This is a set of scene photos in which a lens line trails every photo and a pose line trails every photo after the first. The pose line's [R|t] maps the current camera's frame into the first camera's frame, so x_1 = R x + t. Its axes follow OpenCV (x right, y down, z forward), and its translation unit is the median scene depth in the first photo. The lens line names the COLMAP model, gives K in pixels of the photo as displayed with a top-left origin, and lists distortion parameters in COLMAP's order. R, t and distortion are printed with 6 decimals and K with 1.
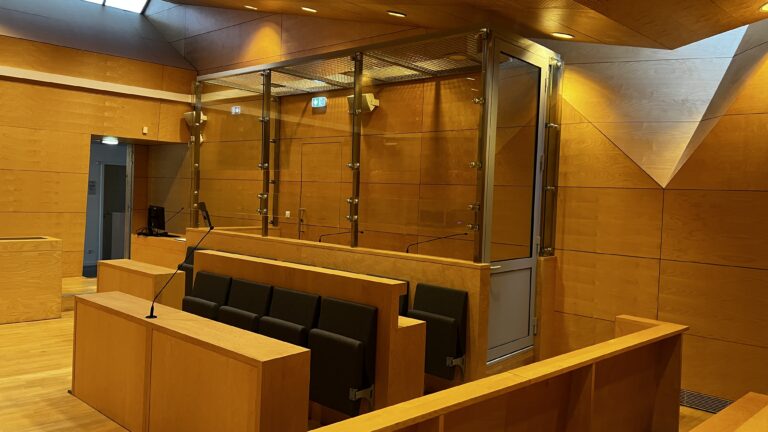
lens RADIAL K [[572.2, 0, 382.9], [0, 572.2, 192.3], [0, 0, 1]] dist [0.003867, 0.002446]
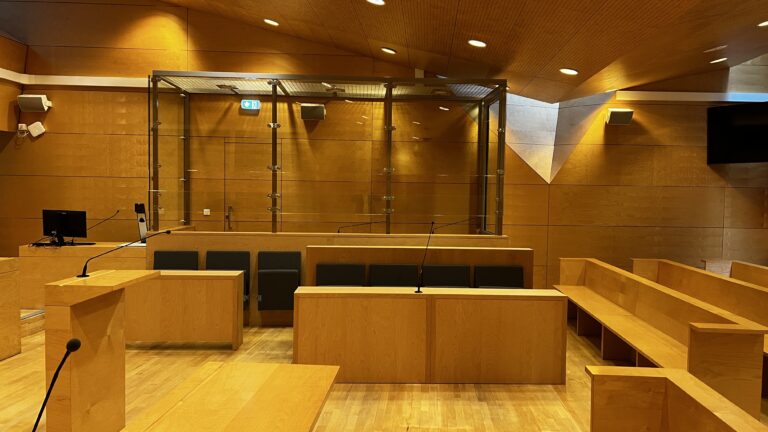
lens RADIAL K [[565.3, 0, 384.0], [0, 565.3, 216.0], [0, 0, 1]] dist [0.001436, -0.000858]
pose [[0.731296, -0.064220, 0.679030, -0.684447], [0.009470, 0.996418, 0.084038, -0.038810], [-0.681995, -0.055026, 0.729284, 0.053346]]
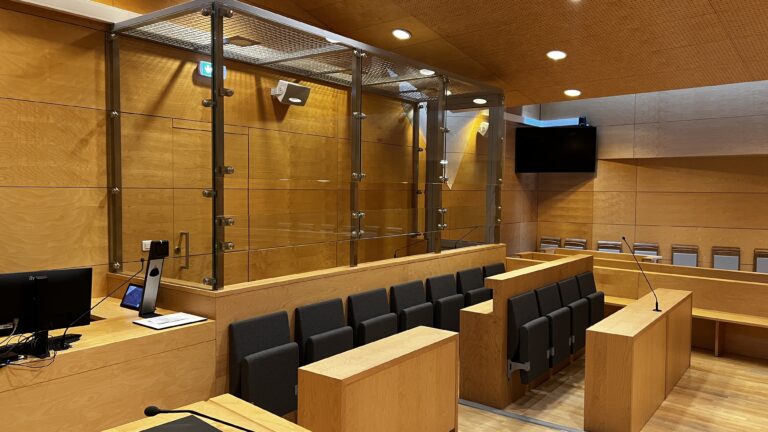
lens RADIAL K [[565.3, 0, 384.0], [0, 565.3, 216.0], [0, 0, 1]] dist [0.001436, -0.000858]
pose [[-0.055868, -0.094414, 0.993964, -0.839594], [-0.025923, 0.995321, 0.093086, -0.056476], [-0.998102, -0.020566, -0.058054, 0.875278]]
